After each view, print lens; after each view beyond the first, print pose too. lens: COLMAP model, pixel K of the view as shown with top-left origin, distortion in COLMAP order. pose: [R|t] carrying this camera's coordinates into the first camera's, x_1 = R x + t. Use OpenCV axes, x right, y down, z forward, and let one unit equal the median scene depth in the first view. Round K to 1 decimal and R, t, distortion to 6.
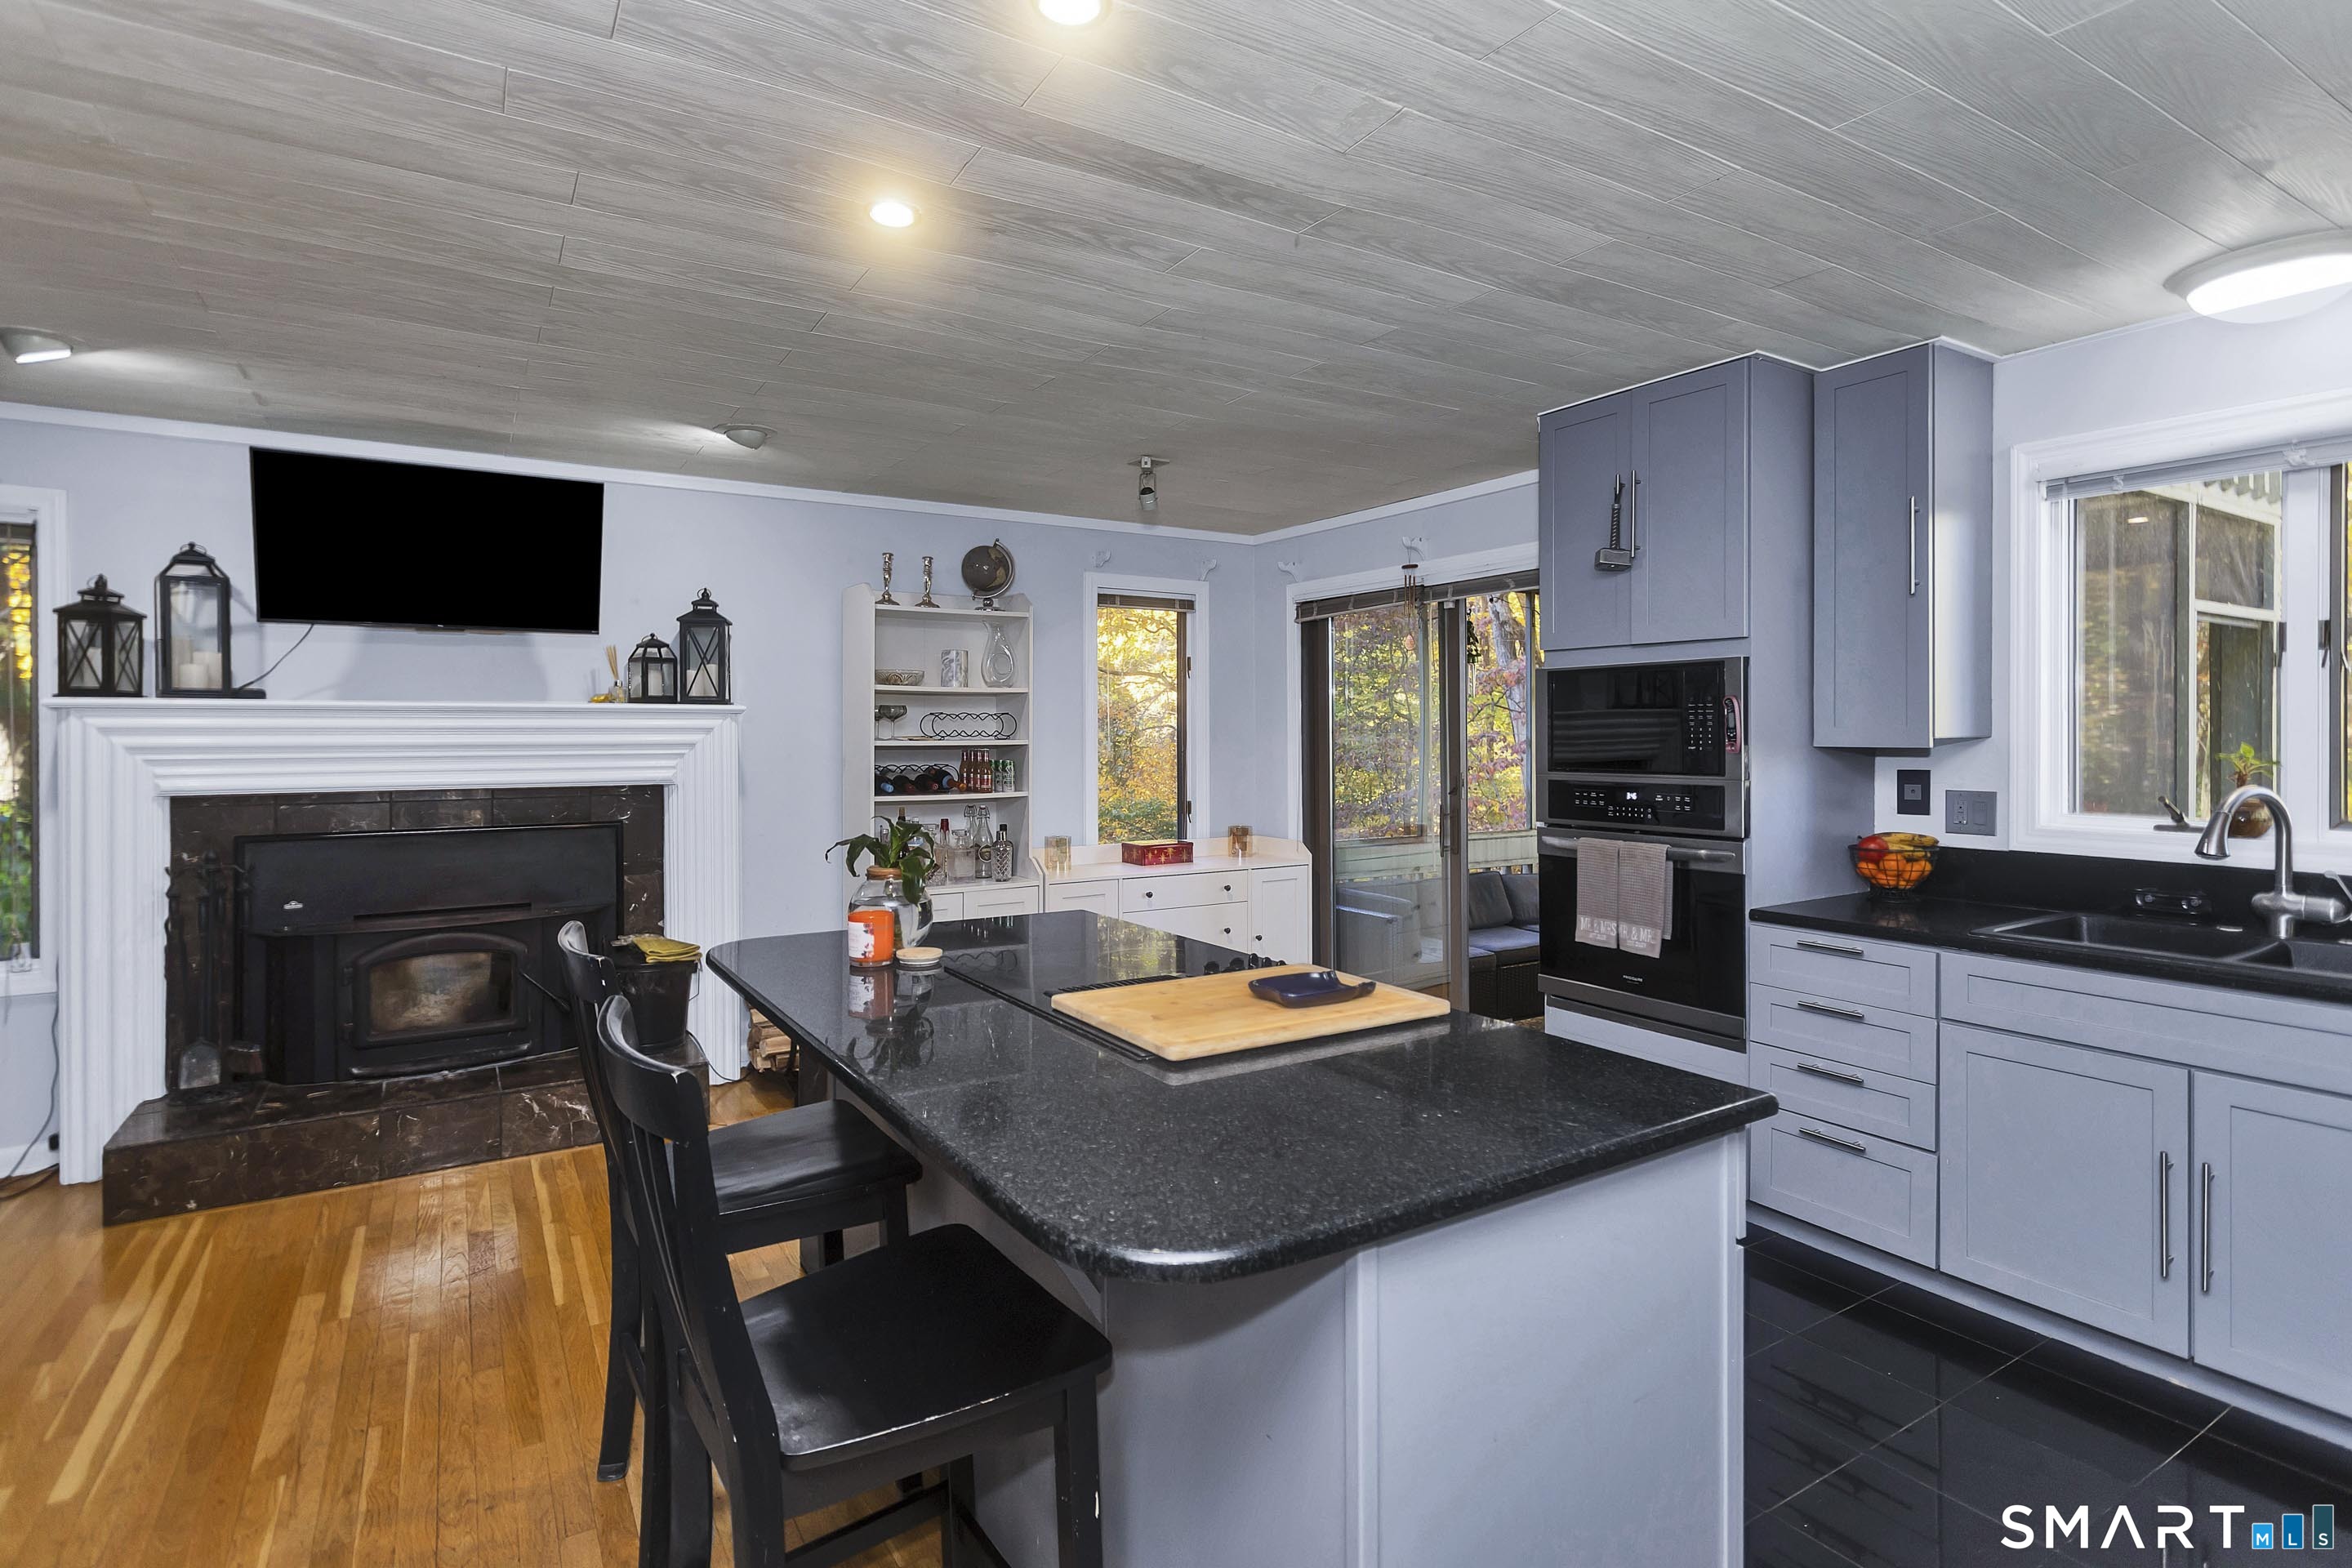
lens RADIAL K [[1087.2, 0, 1179.4], [0, 1087.2, 744.2], [0, 0, 1]] dist [0.004063, 0.001326]
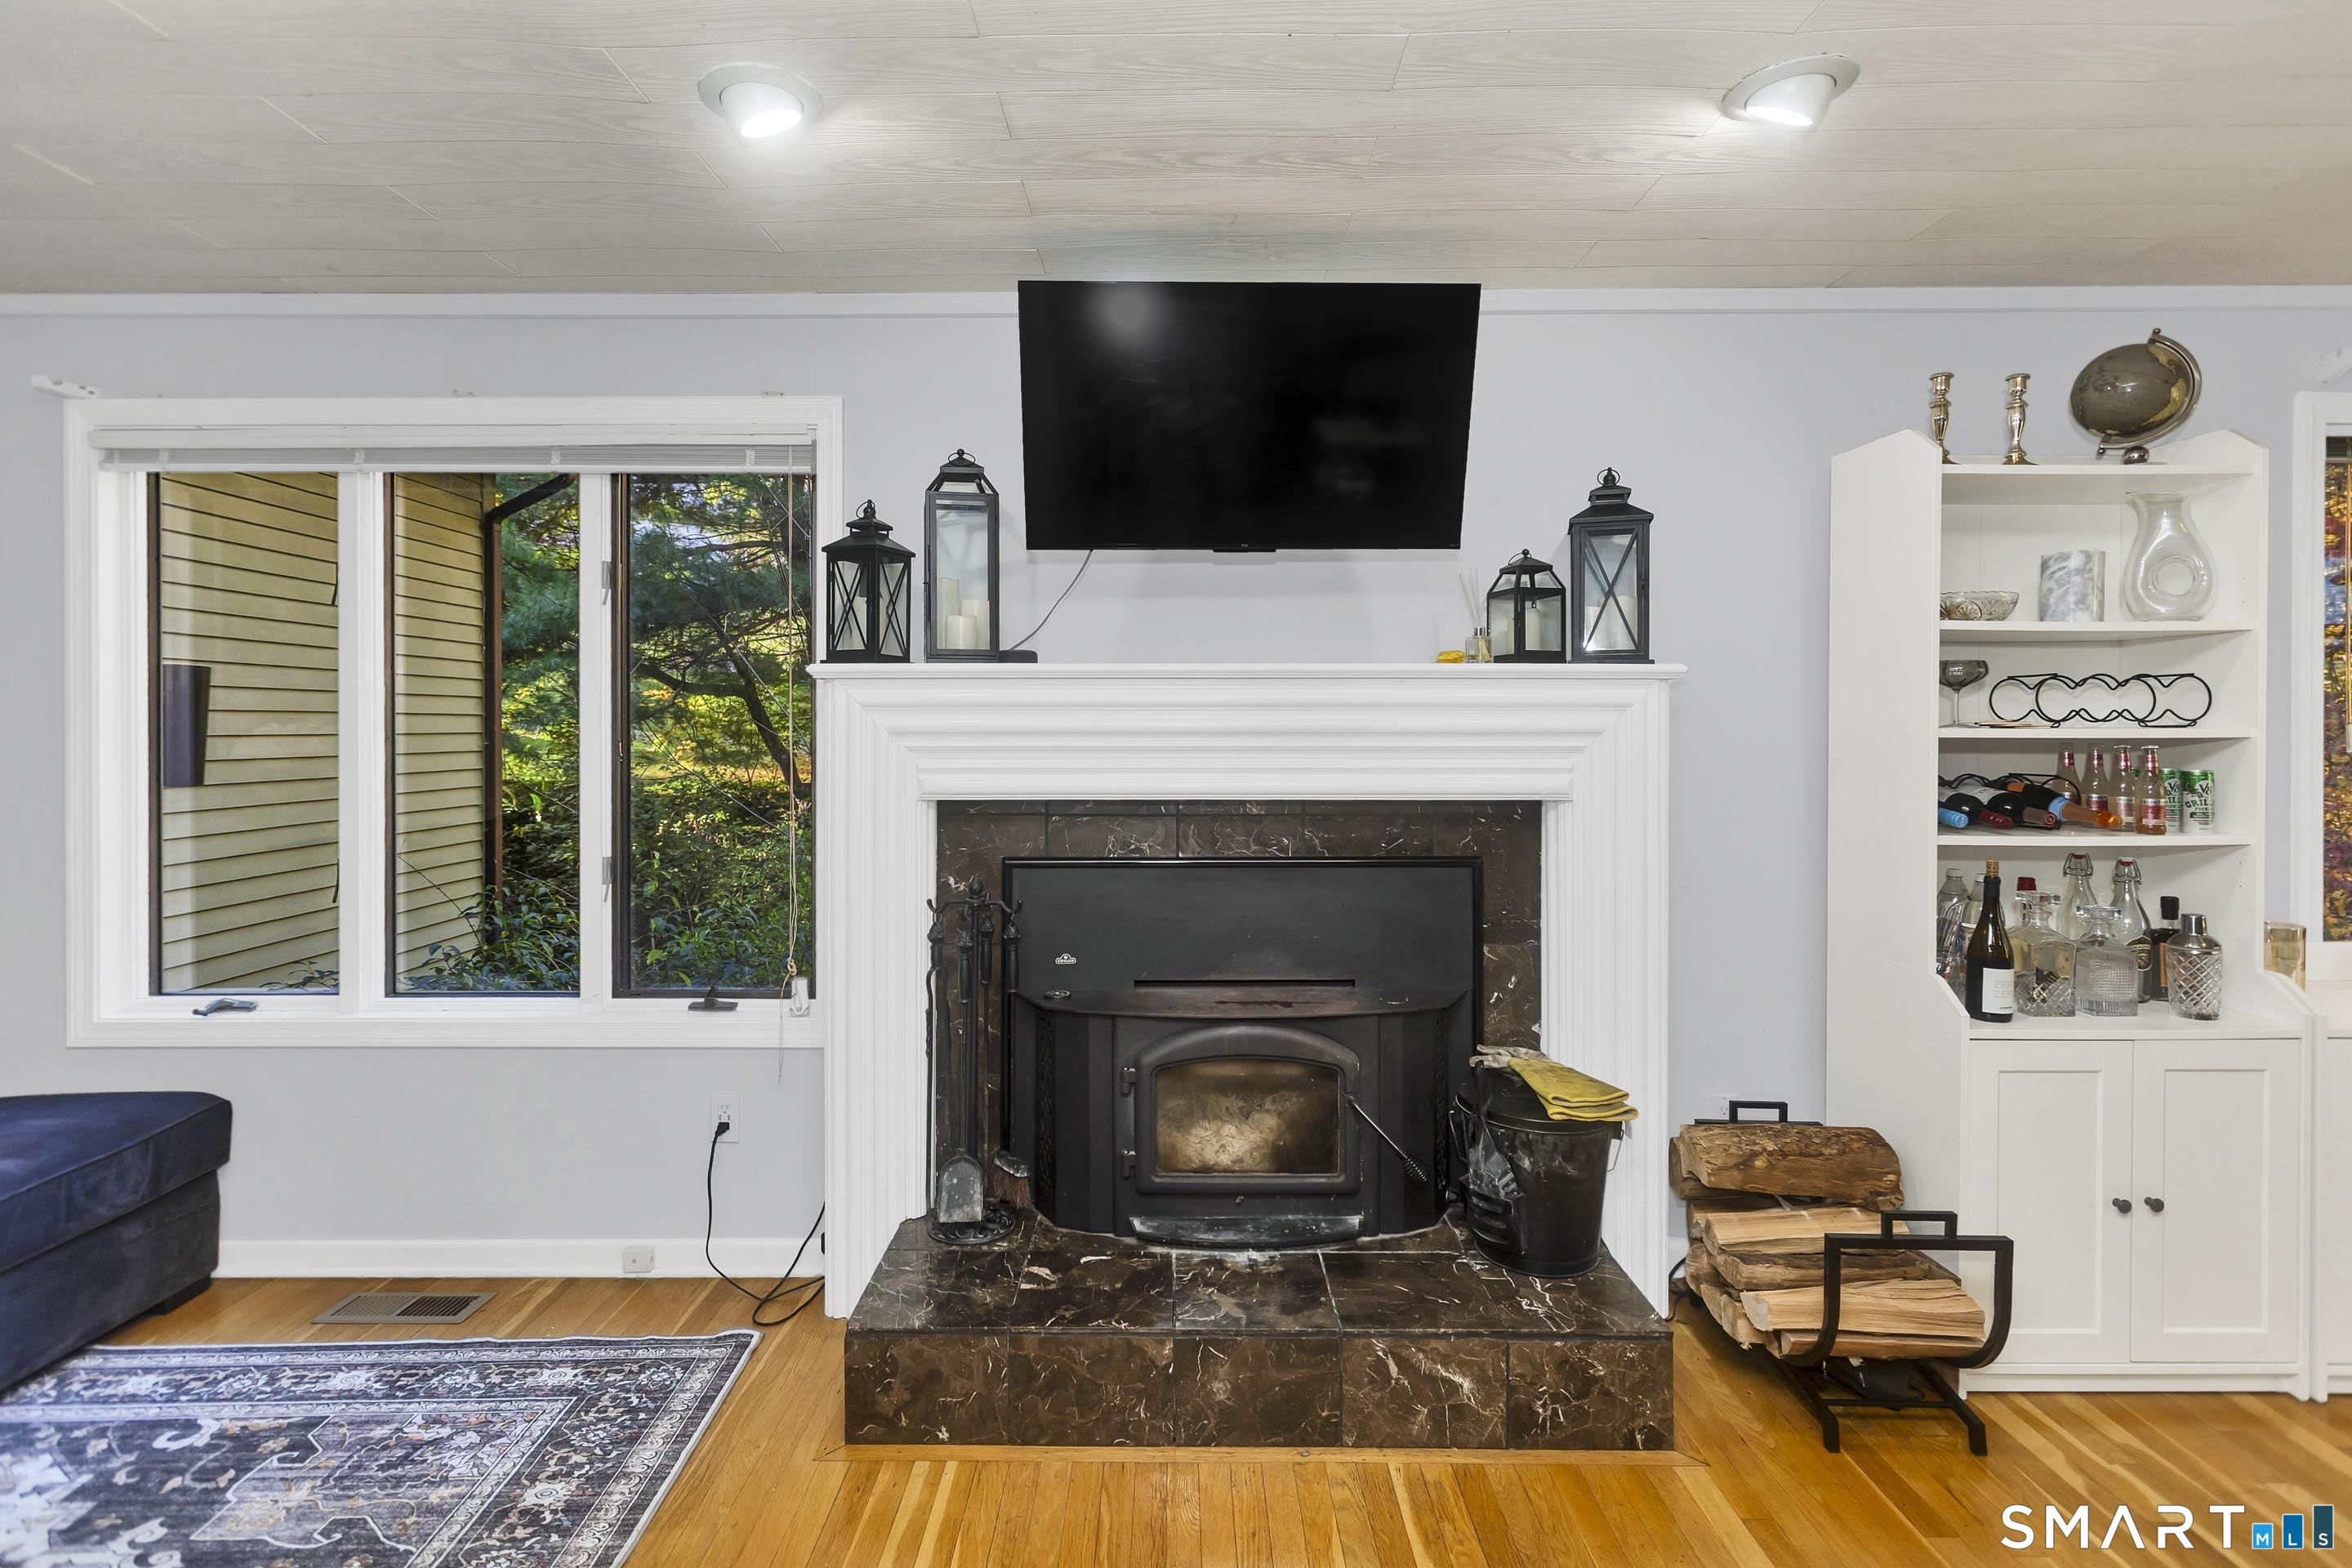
lens RADIAL K [[1128.8, 0, 1170.7], [0, 1128.8, 741.3], [0, 0, 1]] dist [0.000541, 0.000154]
pose [[0.830247, 0.011357, -0.557280, -0.363625], [-0.007105, 0.999927, 0.009794, 0.000686], [0.557350, -0.004172, 0.830267, 0.448144]]
